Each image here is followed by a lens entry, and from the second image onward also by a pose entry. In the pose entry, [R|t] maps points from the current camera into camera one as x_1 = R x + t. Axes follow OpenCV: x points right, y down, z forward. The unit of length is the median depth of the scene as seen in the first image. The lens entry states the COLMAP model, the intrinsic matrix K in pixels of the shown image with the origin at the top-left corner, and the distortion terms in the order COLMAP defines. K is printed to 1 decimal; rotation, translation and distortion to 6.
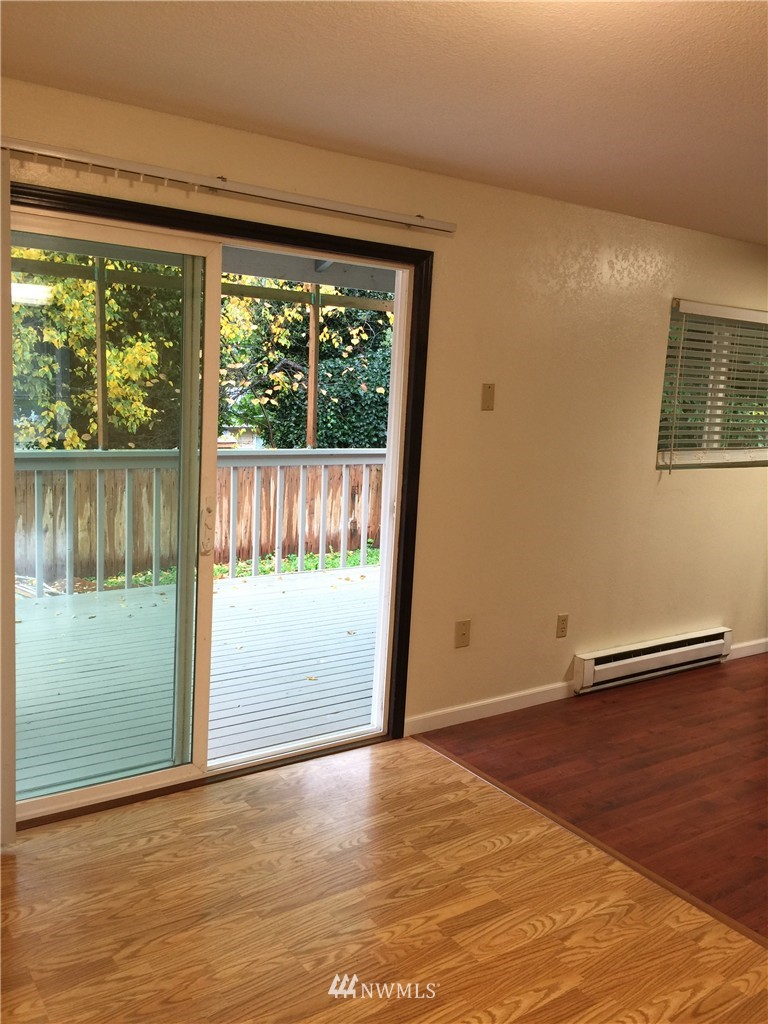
lens RADIAL K [[871.2, 0, 383.6], [0, 871.2, 512.5], [0, 0, 1]] dist [0.066040, -0.078094]
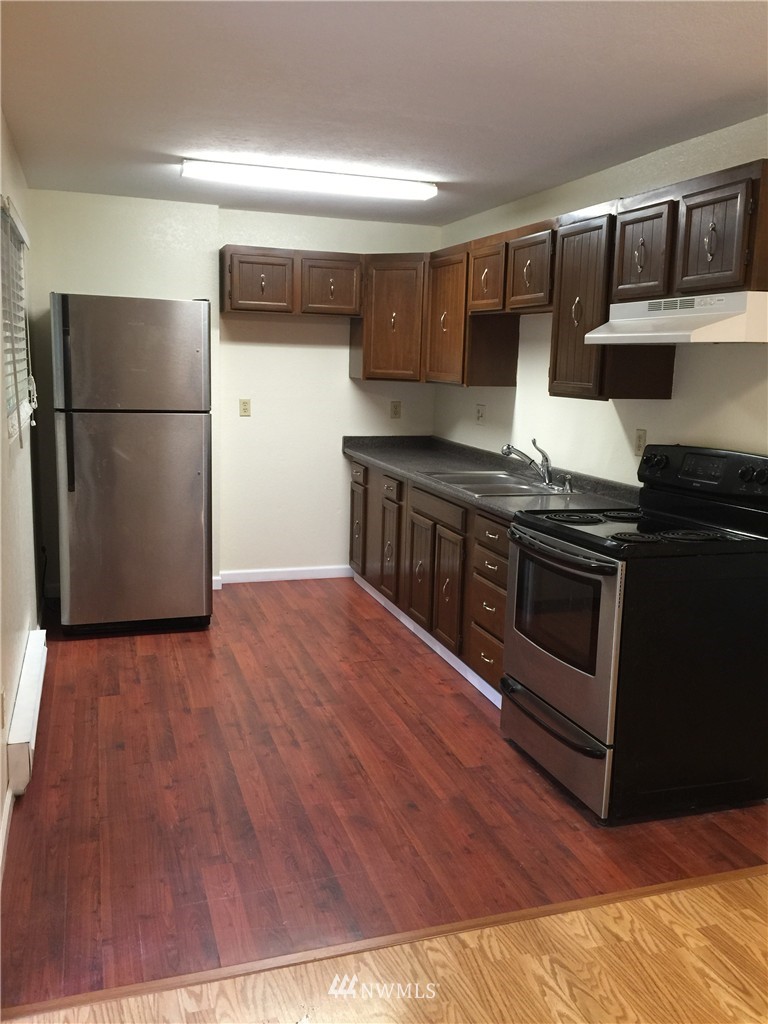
lens RADIAL K [[871.2, 0, 383.5], [0, 871.2, 509.1], [0, 0, 1]] dist [0.066040, -0.078094]
pose [[0.286306, -0.205243, 0.935898, -0.438175], [0.124563, 0.976471, 0.176035, -0.140375], [-0.950007, 0.066178, 0.305135, 0.795922]]
